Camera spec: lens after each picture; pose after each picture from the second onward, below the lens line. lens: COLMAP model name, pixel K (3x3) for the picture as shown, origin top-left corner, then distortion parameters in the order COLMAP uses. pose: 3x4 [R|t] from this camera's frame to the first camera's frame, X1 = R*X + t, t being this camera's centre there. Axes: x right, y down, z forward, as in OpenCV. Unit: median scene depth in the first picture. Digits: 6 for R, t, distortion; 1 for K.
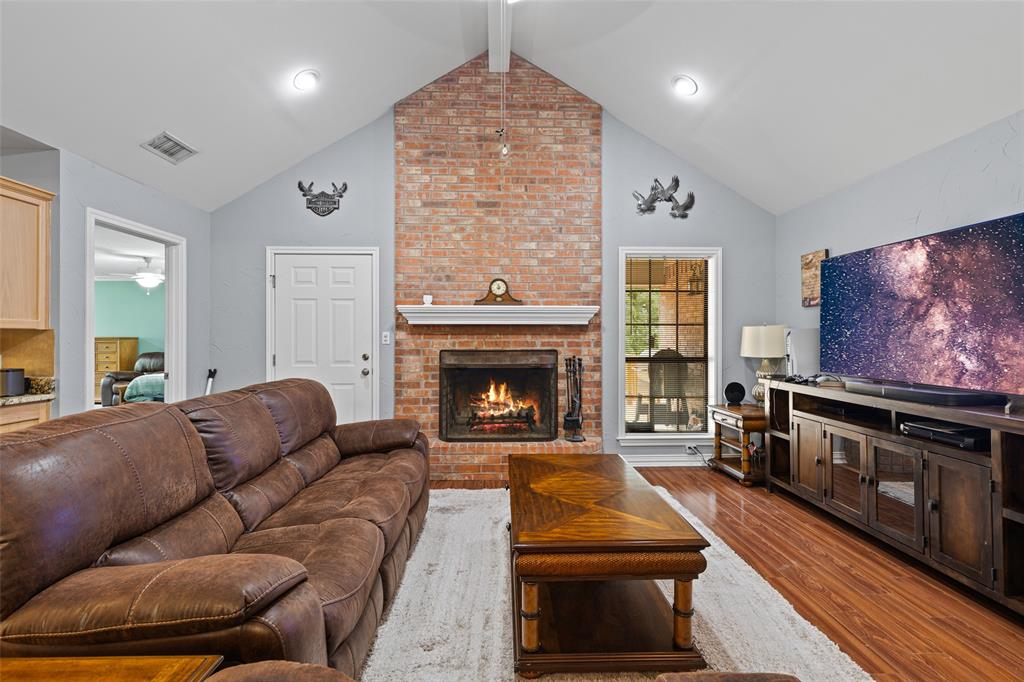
lens RADIAL K [[459.4, 0, 511.0], [0, 459.4, 339.1], [0, 0, 1]] dist [0.005327, -0.001150]
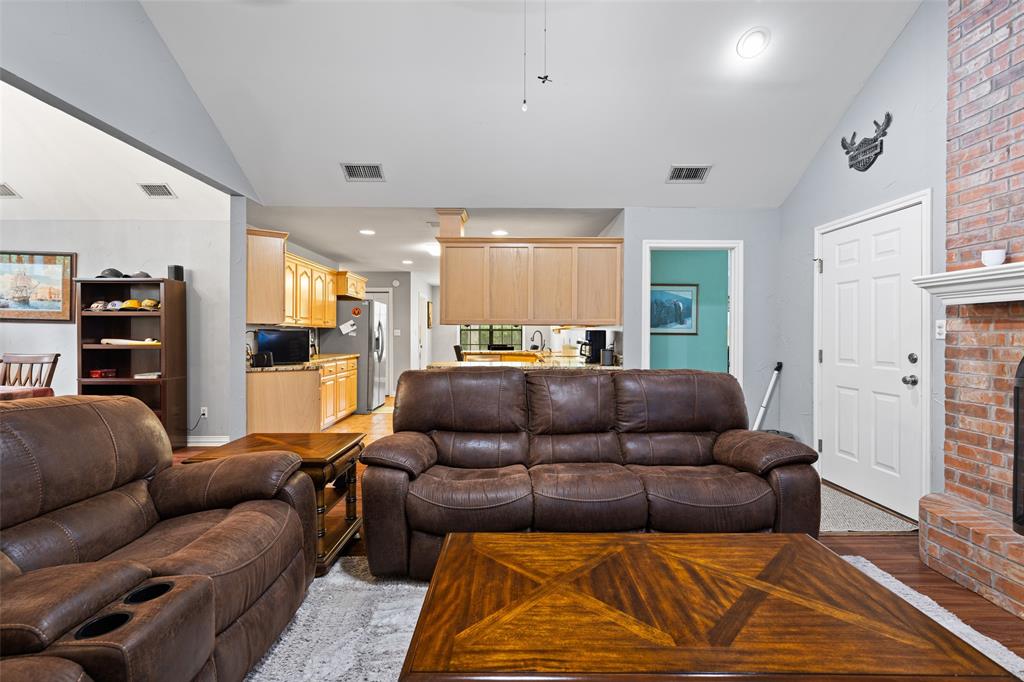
lens RADIAL K [[459.4, 0, 510.2], [0, 459.4, 336.1], [0, 0, 1]] dist [0.005327, -0.001150]
pose [[-0.020762, 0.005145, -0.999771, 0.373053], [-0.005492, 0.999971, 0.005260, 0.006915], [0.999769, 0.005600, -0.020733, 0.432358]]
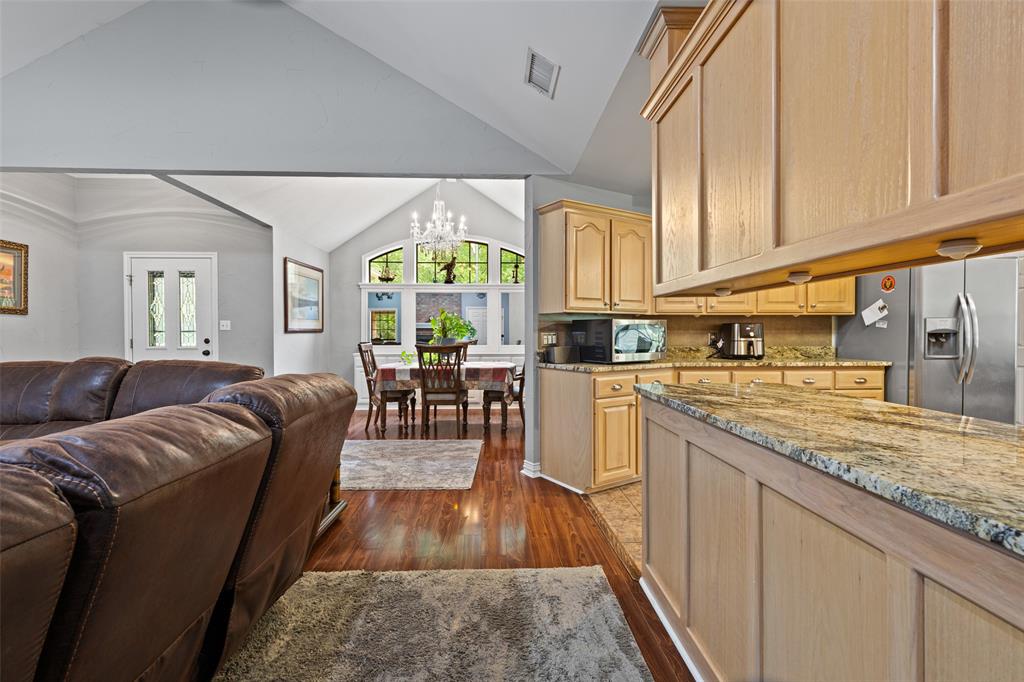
lens RADIAL K [[459.4, 0, 509.8], [0, 459.4, 337.7], [0, 0, 1]] dist [0.005327, -0.001150]
pose [[-0.999985, 0.002811, -0.004637, -0.505554], [0.002755, 0.999925, 0.011962, 0.023264], [0.004670, 0.011949, -0.999918, 0.727533]]
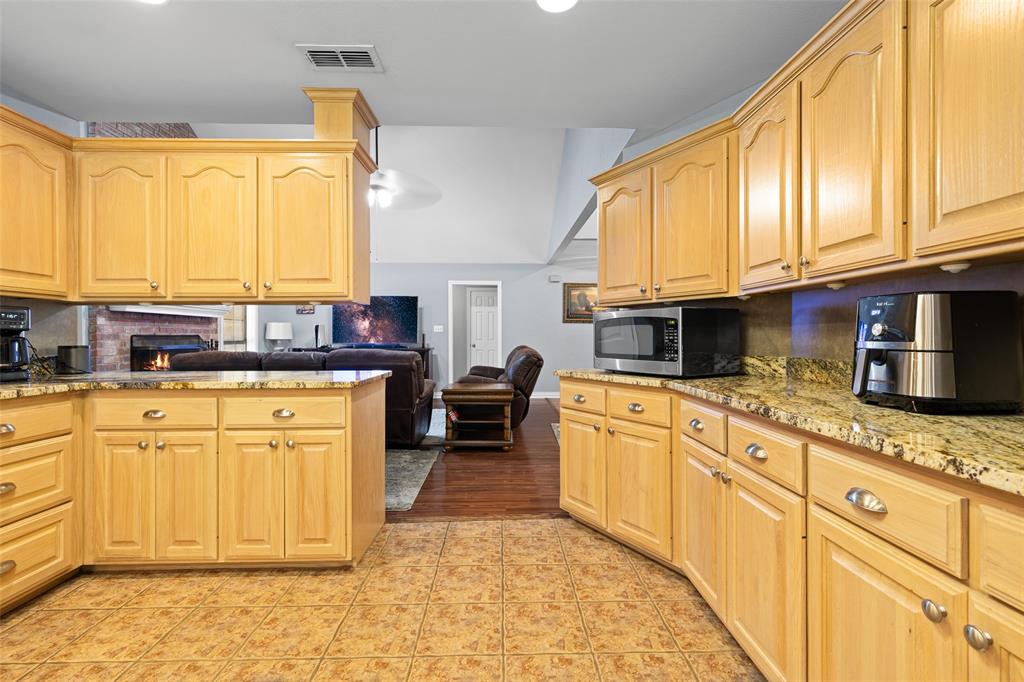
lens RADIAL K [[459.4, 0, 514.6], [0, 459.4, 337.7], [0, 0, 1]] dist [0.005327, -0.001150]
pose [[0.000962, -0.003165, 0.999995, -1.292125], [0.005302, 0.999981, 0.003160, 0.031947], [-0.999985, 0.005299, 0.000979, 0.051864]]
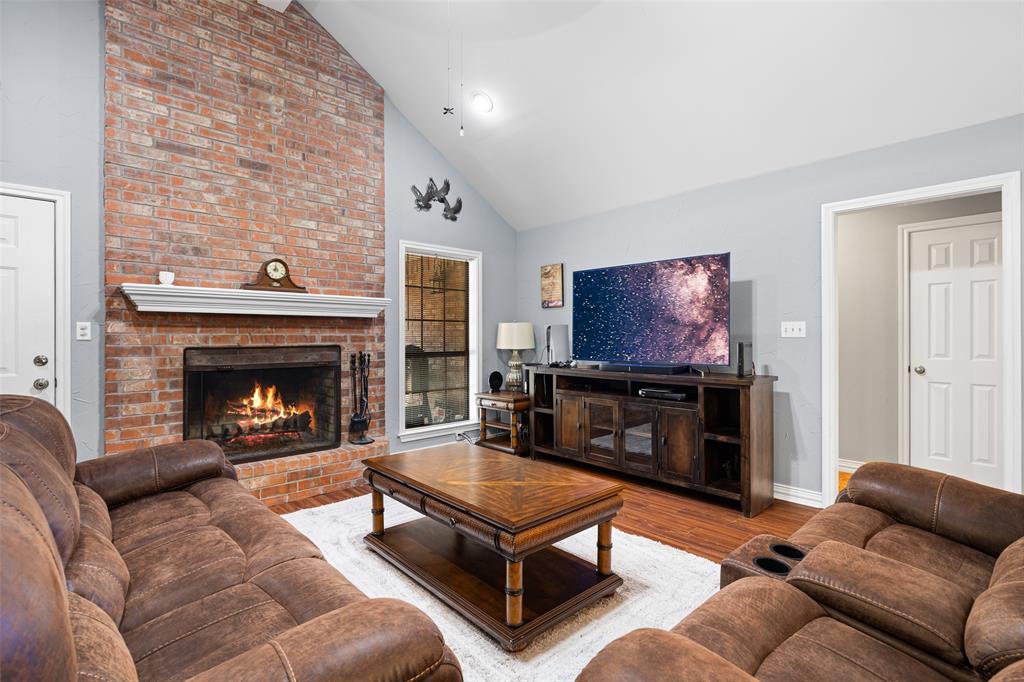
lens RADIAL K [[477.7, 0, 513.3], [0, 477.7, 339.1], [0, 0, 1]] dist [-0.004532, -0.001427]
pose [[0.754182, -0.004337, 0.656651, -0.258440], [0.004746, 0.999988, 0.001154, 0.011851], [-0.656648, 0.002246, 0.754194, 0.075881]]
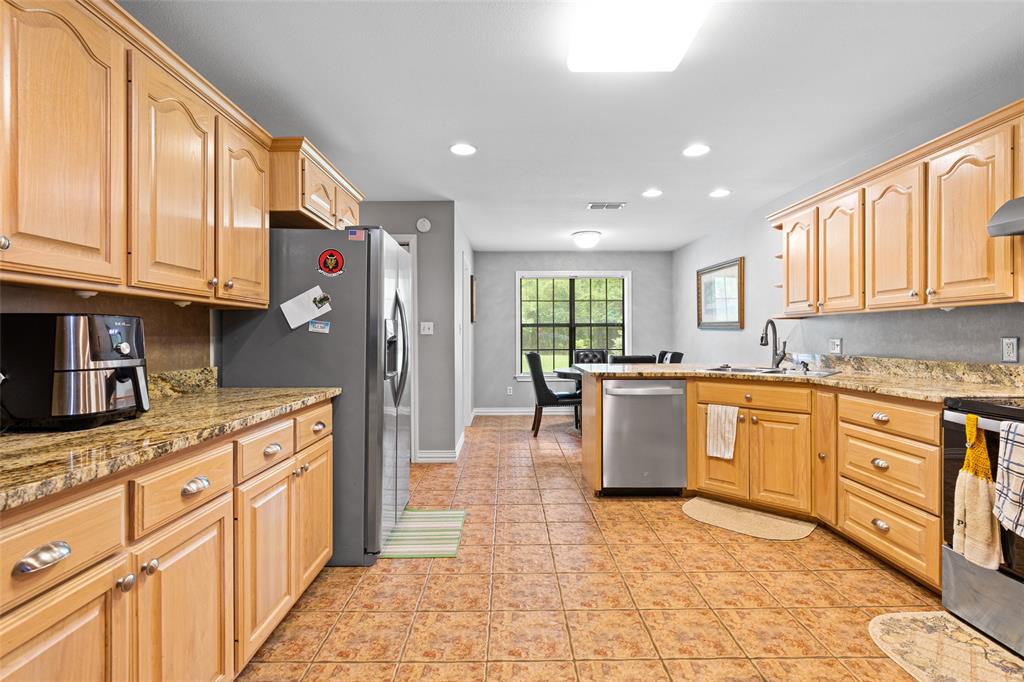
lens RADIAL K [[477.7, 0, 511.7], [0, 477.7, 335.7], [0, 0, 1]] dist [-0.004532, -0.001427]
pose [[-0.026342, 0.000374, -0.999653, -0.671280], [0.004693, 0.999989, 0.000250, 0.021281], [0.999642, -0.004685, -0.026343, 0.086708]]
